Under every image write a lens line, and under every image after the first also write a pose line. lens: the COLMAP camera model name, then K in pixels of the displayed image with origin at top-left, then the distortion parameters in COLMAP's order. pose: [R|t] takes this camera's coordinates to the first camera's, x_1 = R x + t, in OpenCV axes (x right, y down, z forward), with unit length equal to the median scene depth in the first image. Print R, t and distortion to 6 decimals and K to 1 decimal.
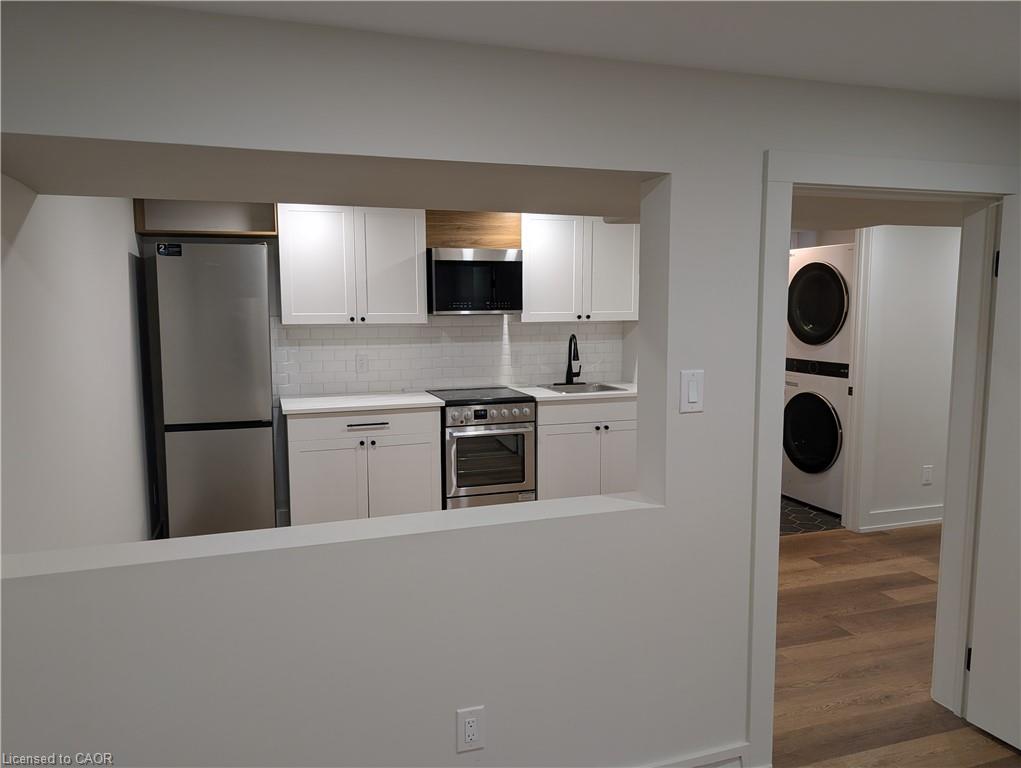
lens RADIAL K [[715.1, 0, 510.5], [0, 715.1, 384.0], [0, 0, 1]] dist [0.059034, -0.000599]
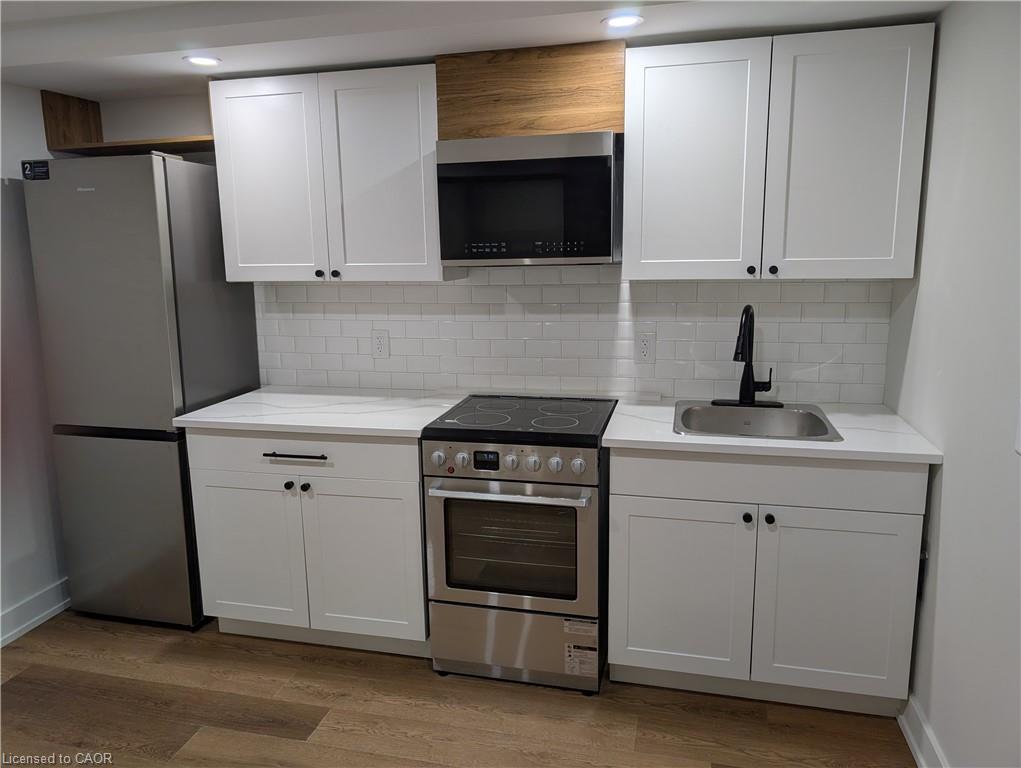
lens RADIAL K [[727.7, 0, 510.5], [0, 727.7, 384.0], [0, 0, 1]] dist [-0.009136, -0.001431]
pose [[0.841975, 0.090042, -0.531950, 0.227020], [-0.047099, 0.994478, 0.093784, -0.057493], [0.537457, -0.053910, 0.841566, 0.518137]]
